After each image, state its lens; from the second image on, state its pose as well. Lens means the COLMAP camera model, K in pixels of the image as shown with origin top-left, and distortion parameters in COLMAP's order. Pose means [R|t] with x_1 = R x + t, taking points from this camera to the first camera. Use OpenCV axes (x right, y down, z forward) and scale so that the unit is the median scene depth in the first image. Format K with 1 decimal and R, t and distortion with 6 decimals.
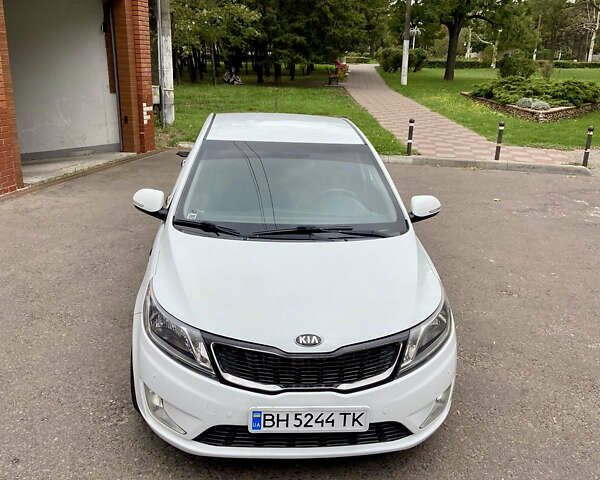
lens RADIAL K [[599.9, 0, 302.3], [0, 599.9, 245.2], [0, 0, 1]] dist [0.050152, 0.000000]
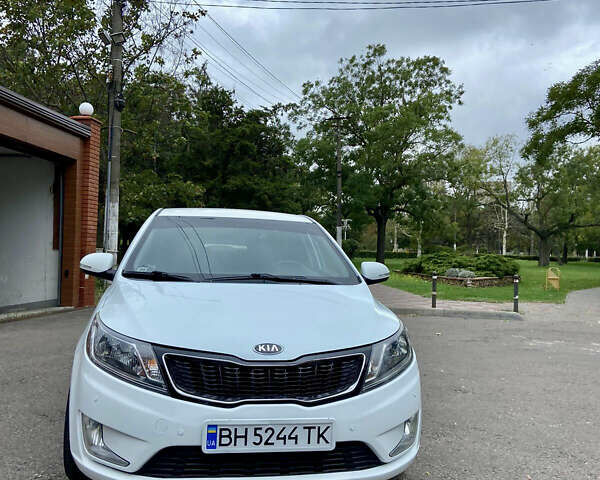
lens RADIAL K [[599.9, 0, 297.6], [0, 599.9, 239.8], [0, 0, 1]] dist [0.050152, 0.000000]
pose [[0.995500, -0.000668, 0.094759, -0.025036], [0.031428, 0.945706, -0.323499, 0.230409], [-0.089398, 0.325022, 0.941472, 0.035303]]
